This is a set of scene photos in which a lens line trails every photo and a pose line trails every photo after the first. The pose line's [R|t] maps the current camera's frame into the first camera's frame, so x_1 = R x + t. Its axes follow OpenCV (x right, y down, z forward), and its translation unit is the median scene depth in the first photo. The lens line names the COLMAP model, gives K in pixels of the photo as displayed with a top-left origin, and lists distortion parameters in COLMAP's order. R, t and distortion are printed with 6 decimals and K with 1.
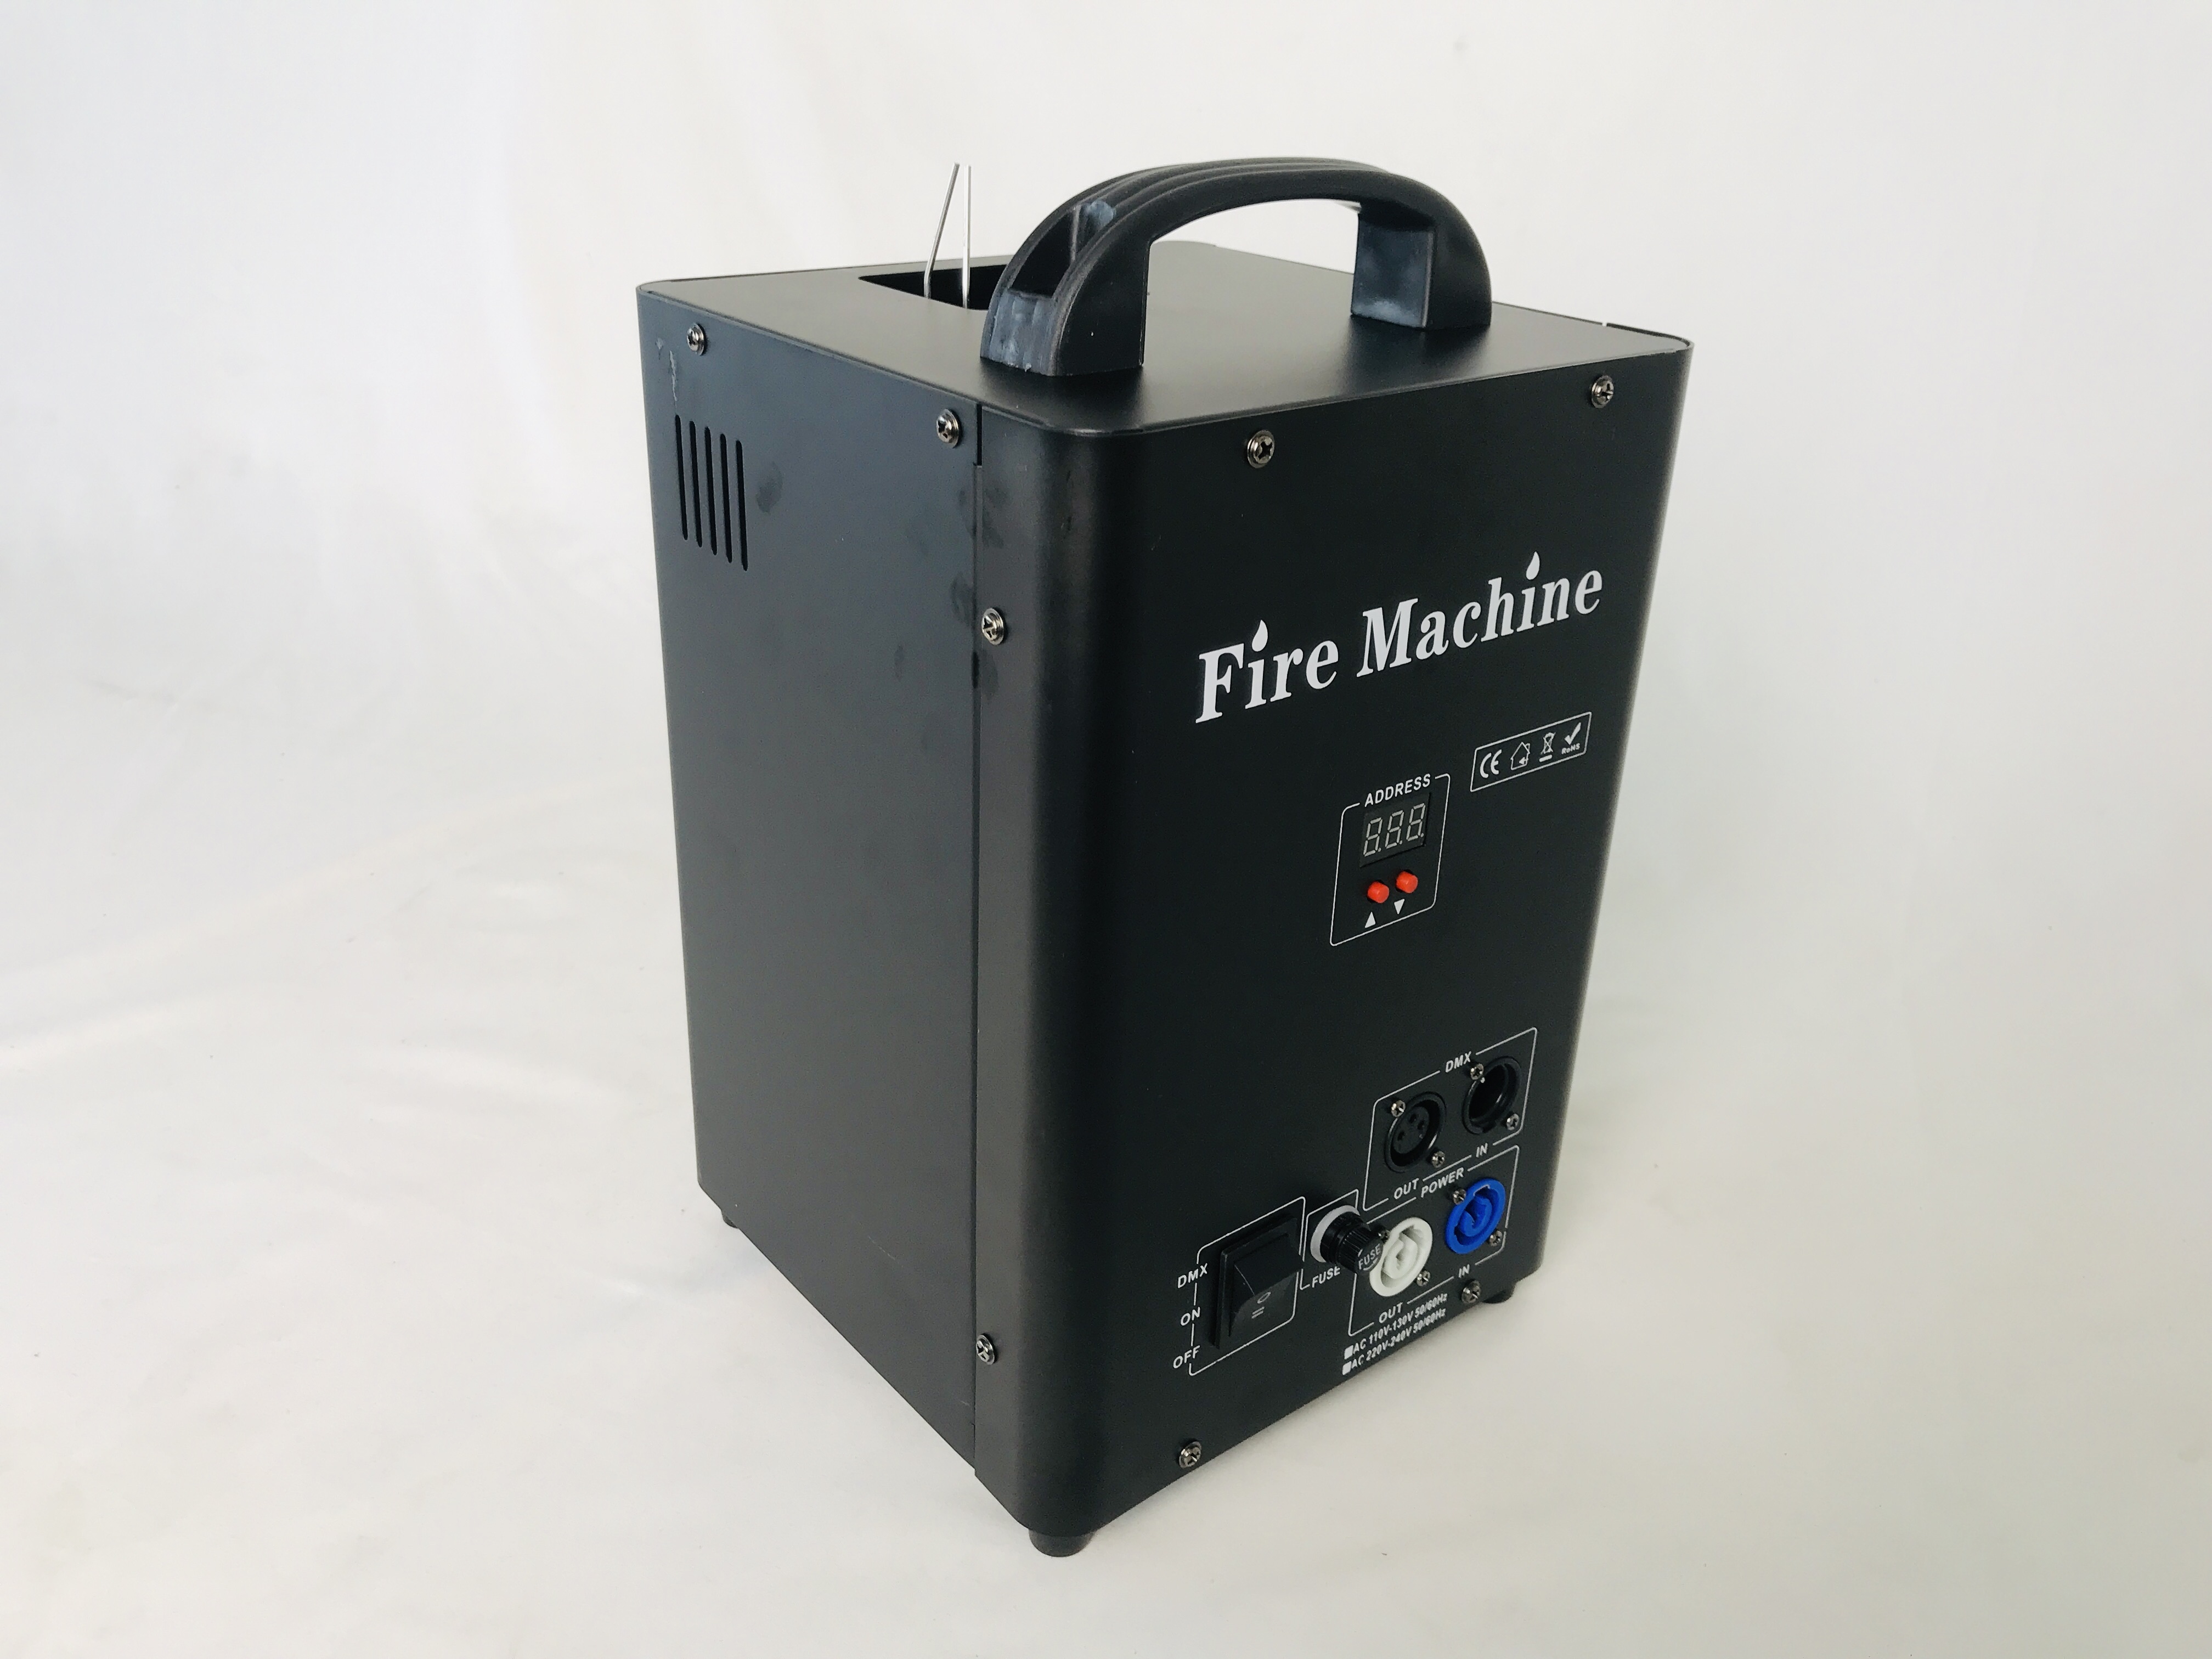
lens RADIAL K [[1823.4, 0, 1050.8], [0, 1823.4, 727.1], [0, 0, 1]] dist [0.116037, -0.408561]
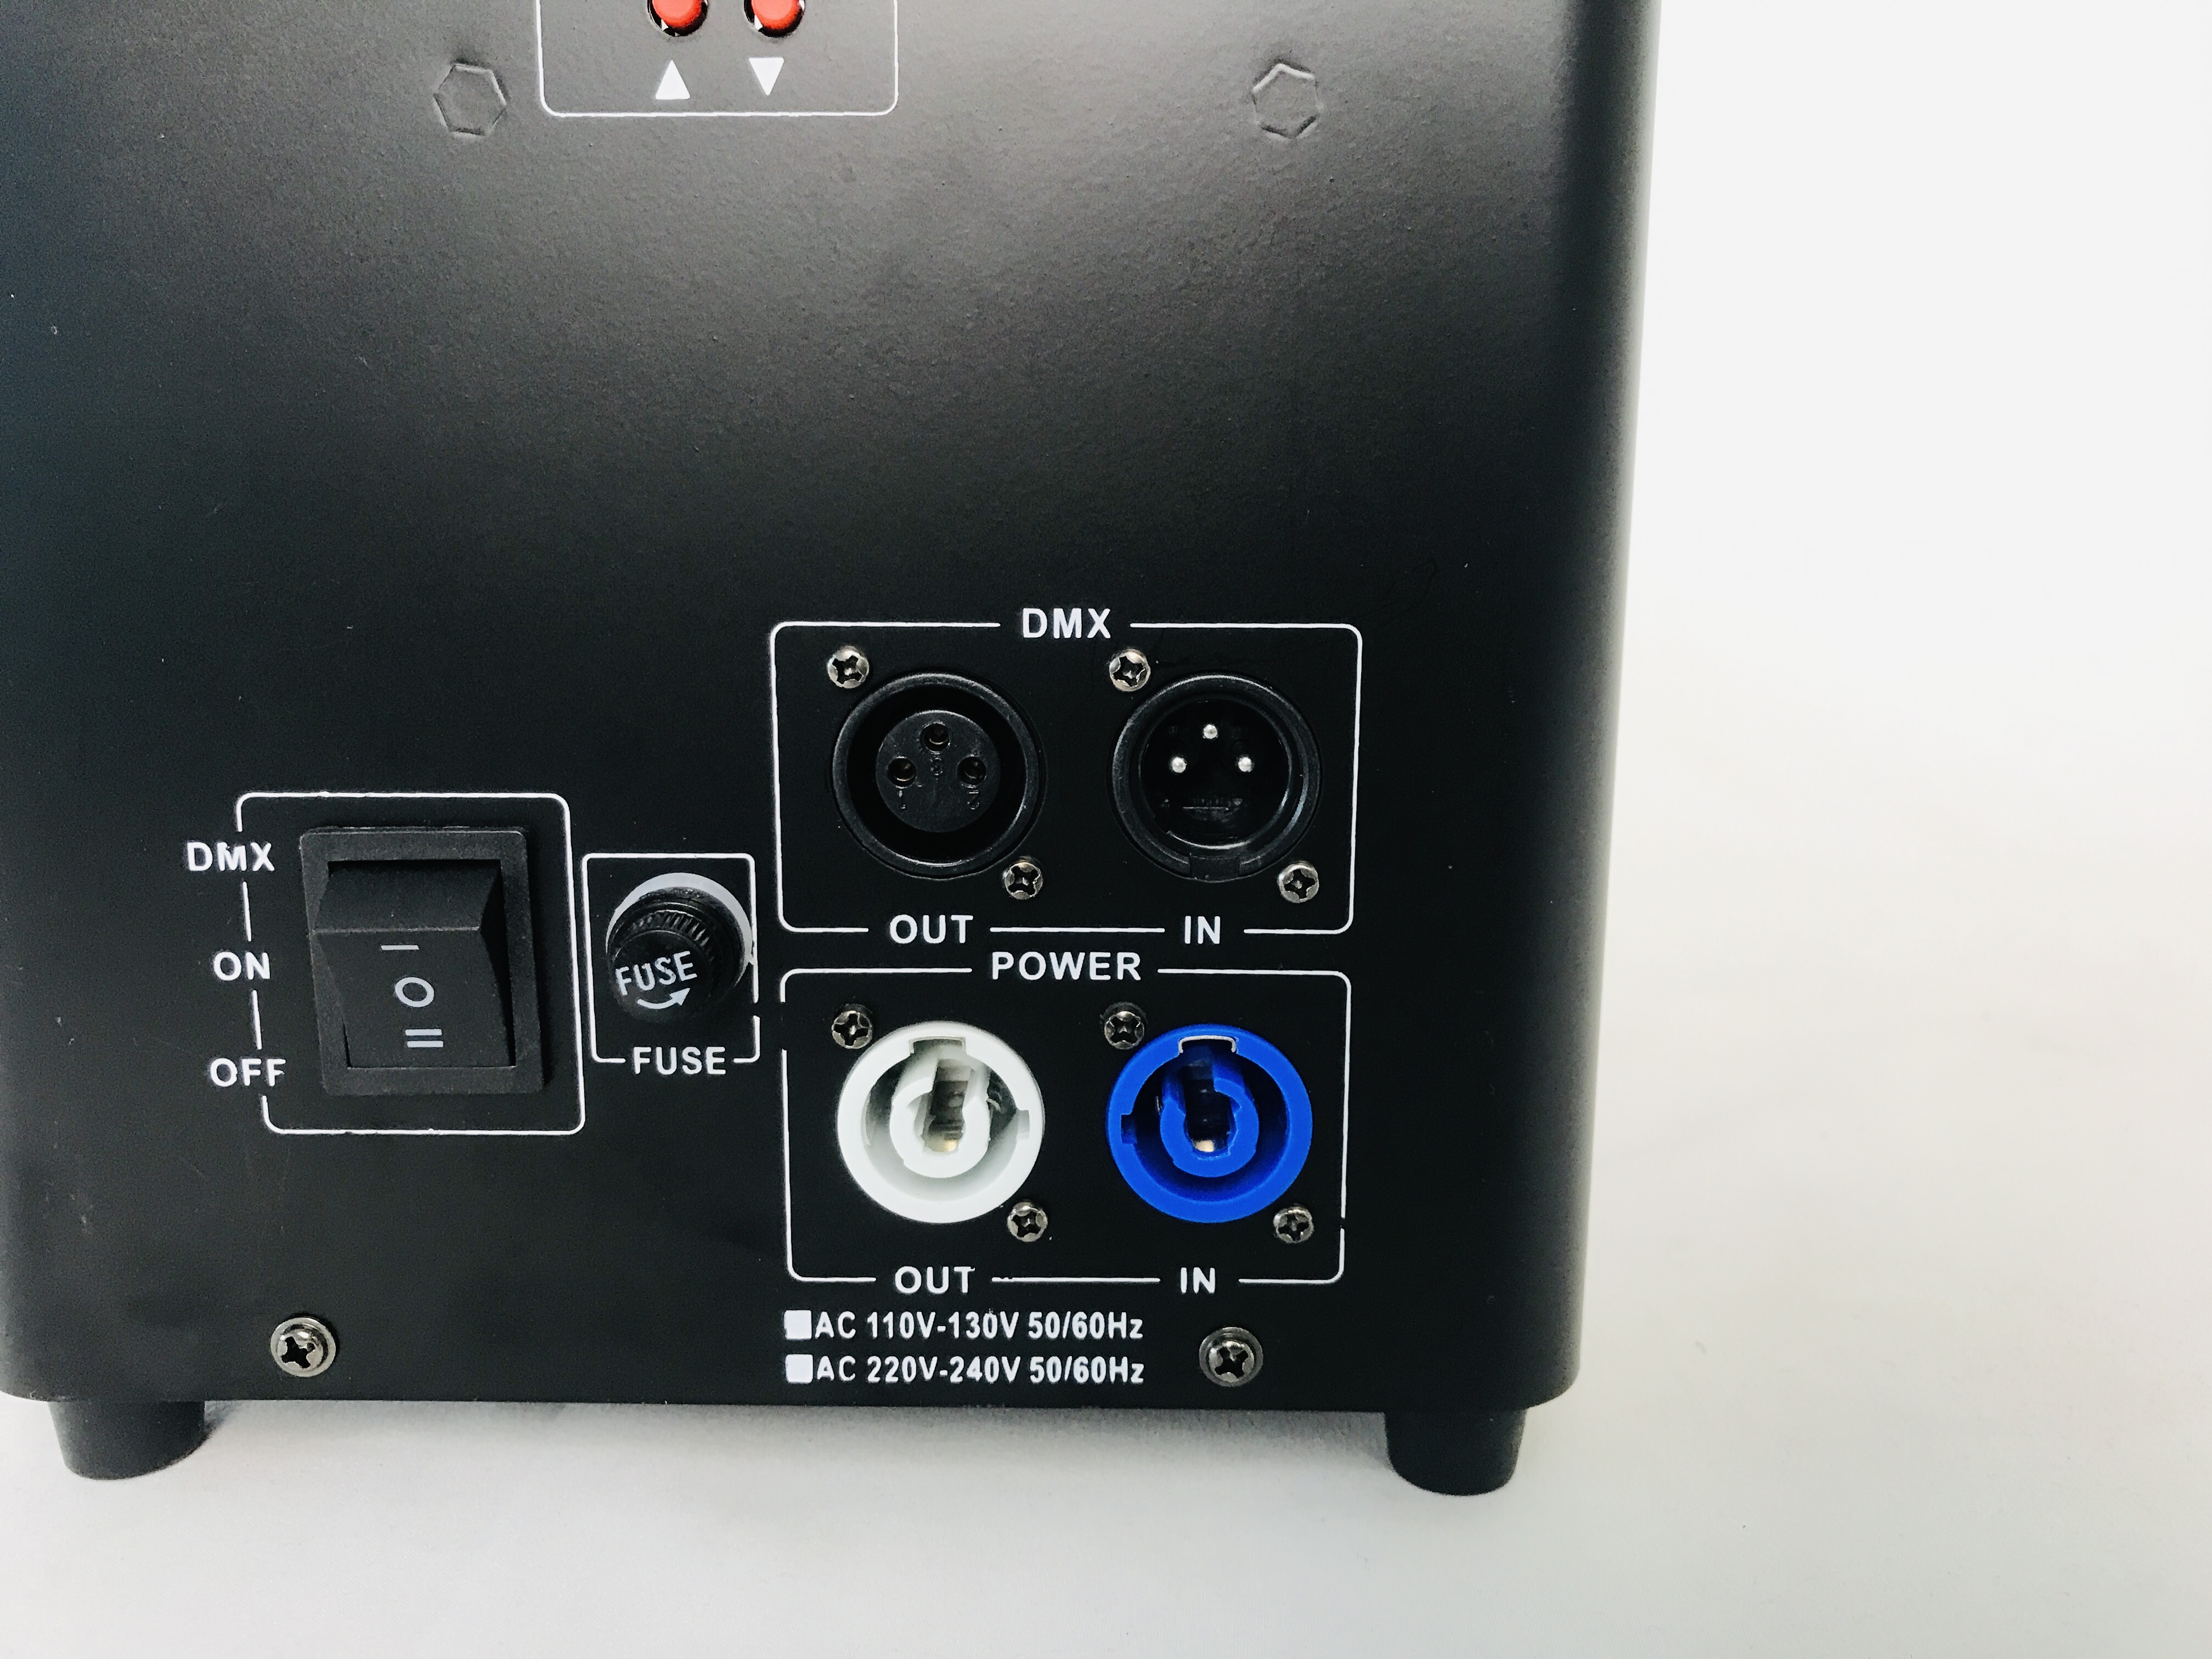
lens RADIAL K [[1823.4, 0, 1050.8], [0, 1823.4, 727.1], [0, 0, 1]] dist [0.116037, -0.408561]
pose [[0.797208, 0.079880, -0.598396, 0.450824], [-0.218139, 0.962353, -0.162150, 0.263531], [0.562916, 0.259801, 0.784620, 0.665028]]
